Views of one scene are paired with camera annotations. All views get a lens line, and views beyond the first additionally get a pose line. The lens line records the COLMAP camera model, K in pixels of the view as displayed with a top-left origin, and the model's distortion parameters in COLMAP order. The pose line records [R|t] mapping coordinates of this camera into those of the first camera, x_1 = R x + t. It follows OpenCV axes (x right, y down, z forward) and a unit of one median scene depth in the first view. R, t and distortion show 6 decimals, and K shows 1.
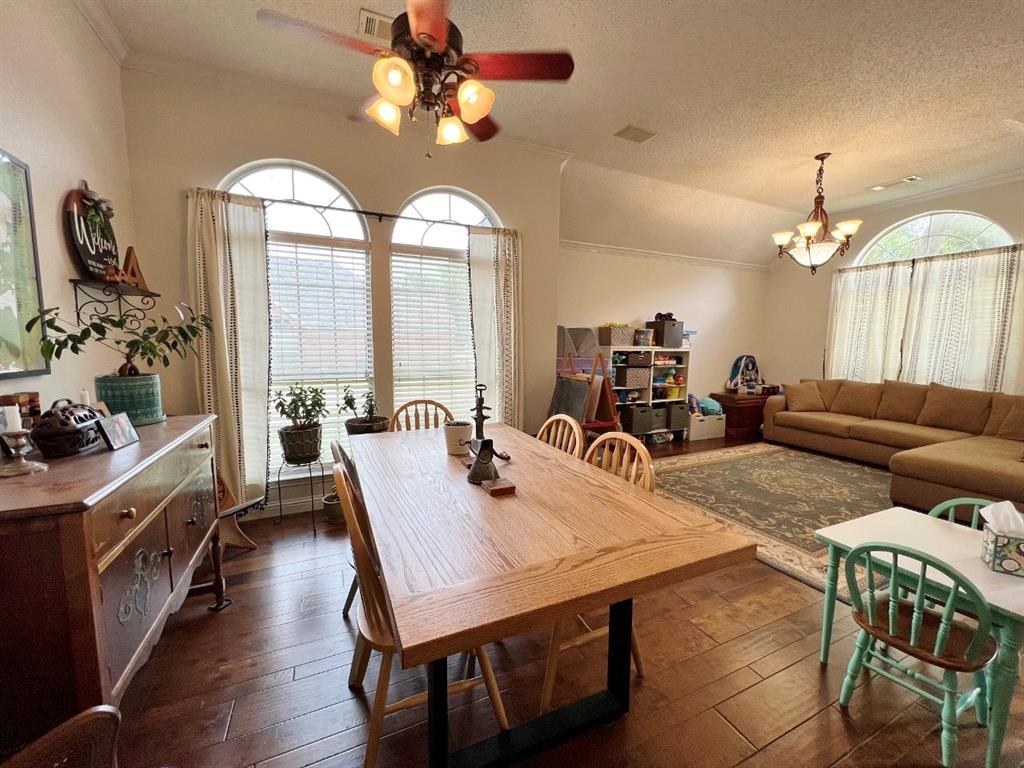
lens RADIAL K [[408.8, 0, 515.0], [0, 408.8, 385.0], [0, 0, 1]] dist [-0.000553, -0.000295]
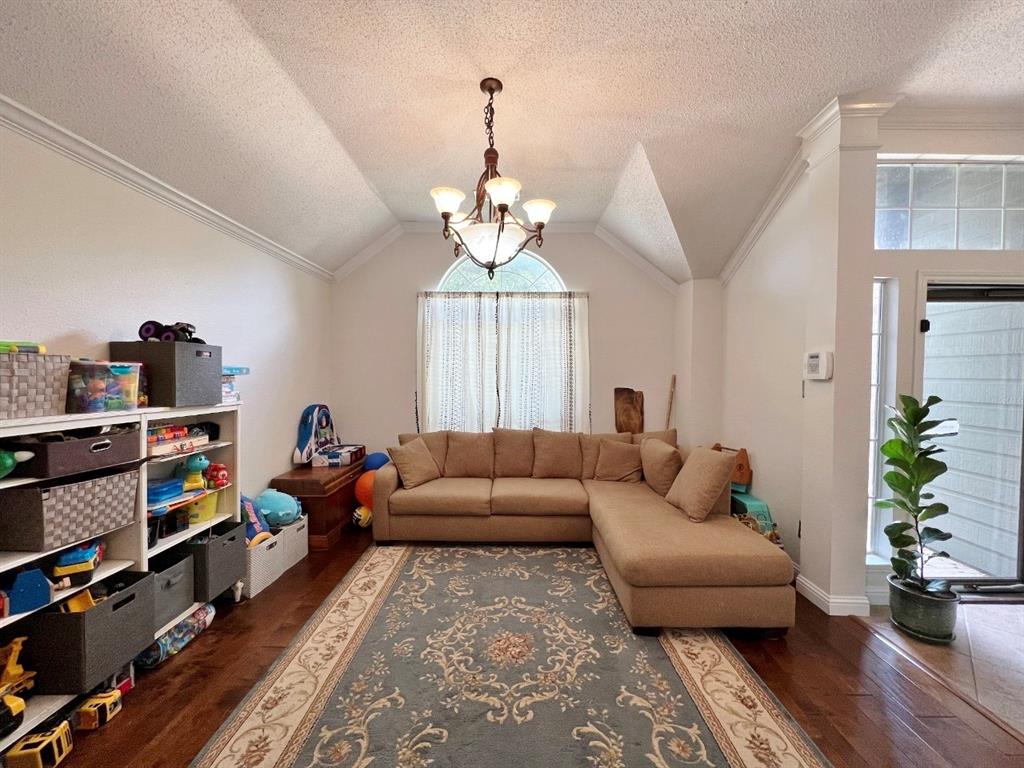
lens RADIAL K [[408.8, 0, 512.8], [0, 408.8, 385.6], [0, 0, 1]] dist [-0.000553, -0.000295]
pose [[0.435602, -0.029872, 0.899644, 0.211211], [0.095119, 0.995381, -0.013005, -0.108477], [-0.895100, 0.091239, 0.436431, 0.744536]]
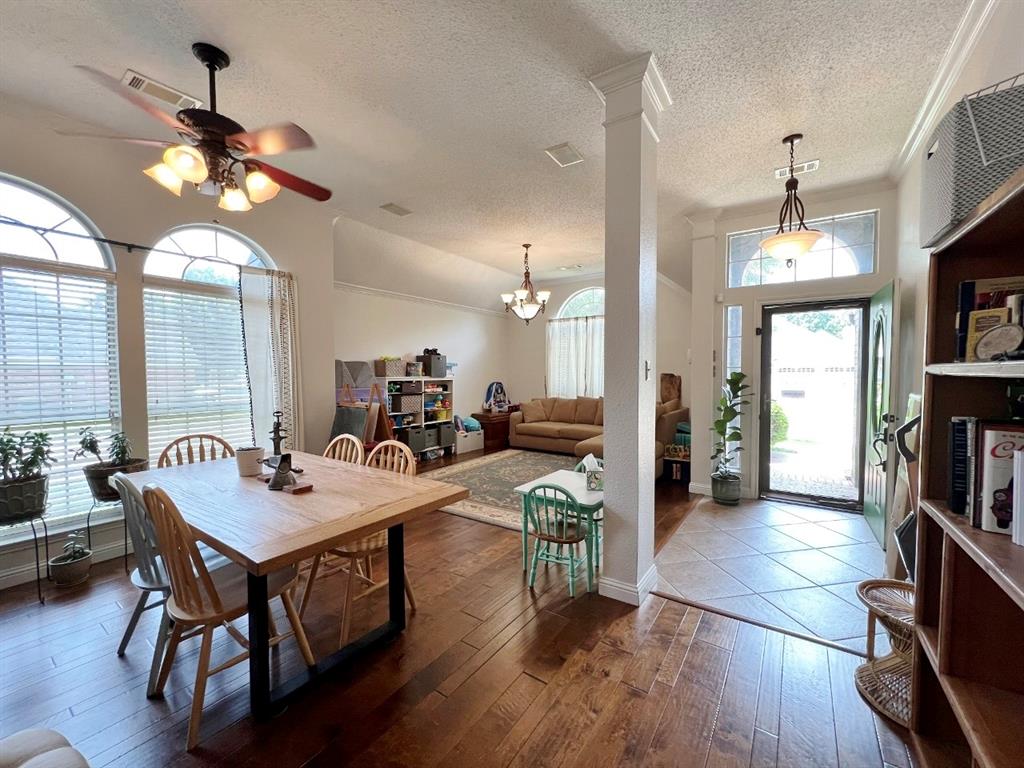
lens RADIAL K [[408.8, 0, 513.9], [0, 408.8, 384.1], [0, 0, 1]] dist [-0.000553, -0.000295]
pose [[0.865229, -0.028036, 0.500593, -0.035074], [0.064327, 0.996391, -0.055381, 0.013037], [-0.497234, 0.080119, 0.863910, -0.202496]]
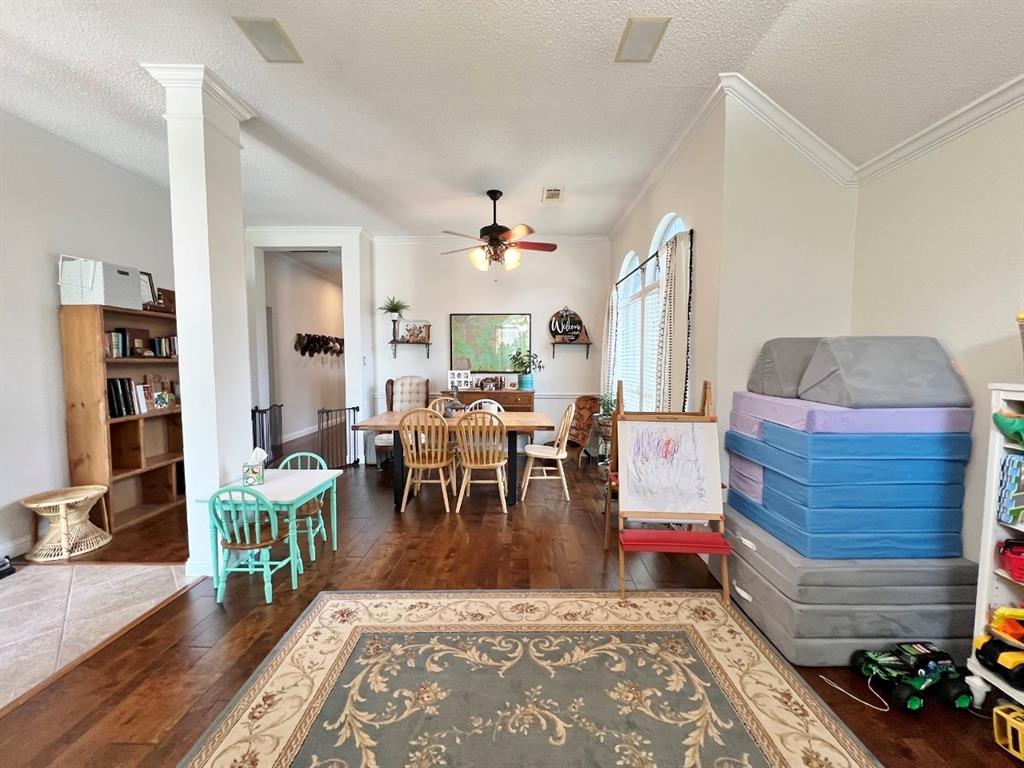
lens RADIAL K [[408.8, 0, 513.1], [0, 408.8, 386.0], [0, 0, 1]] dist [-0.000553, -0.000295]
pose [[-0.437618, 0.048135, -0.897872, 0.881485], [-0.101747, 0.989501, 0.102638, -0.114194], [0.893386, 0.136272, -0.428126, 1.053139]]
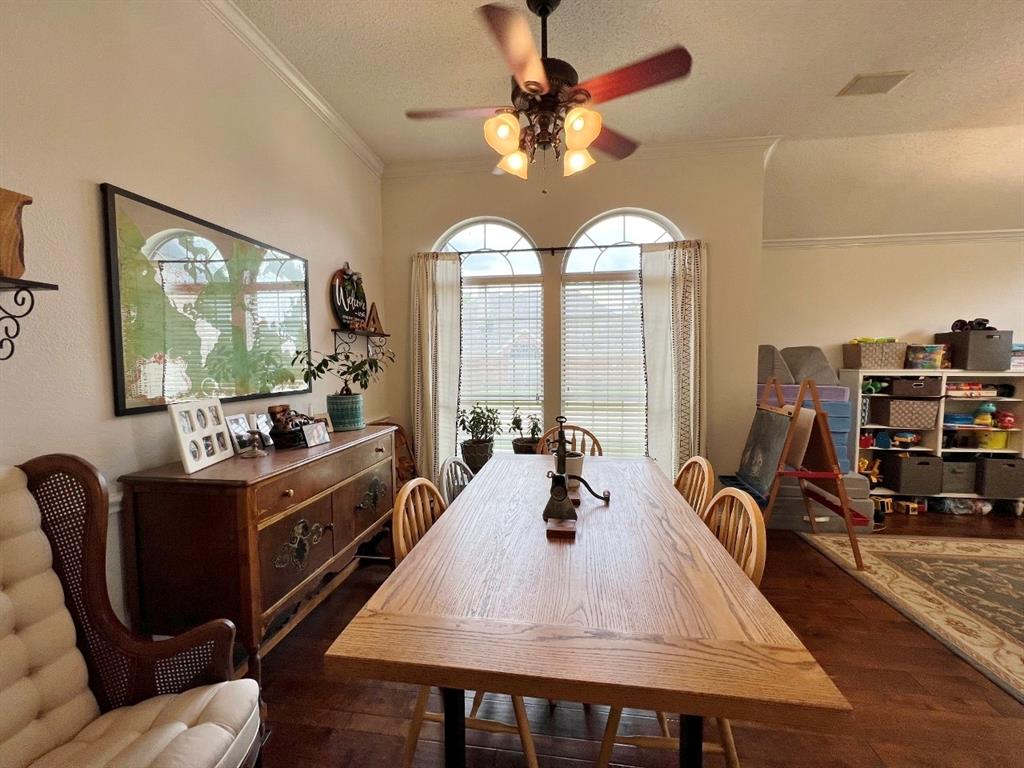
lens RADIAL K [[408.8, 0, 515.8], [0, 408.8, 385.3], [0, 0, 1]] dist [-0.000553, -0.000295]
pose [[0.839591, 0.018867, -0.542892, 0.149370], [-0.045279, 0.998350, -0.035328, -0.015261], [0.541329, 0.054243, 0.839059, 0.058203]]
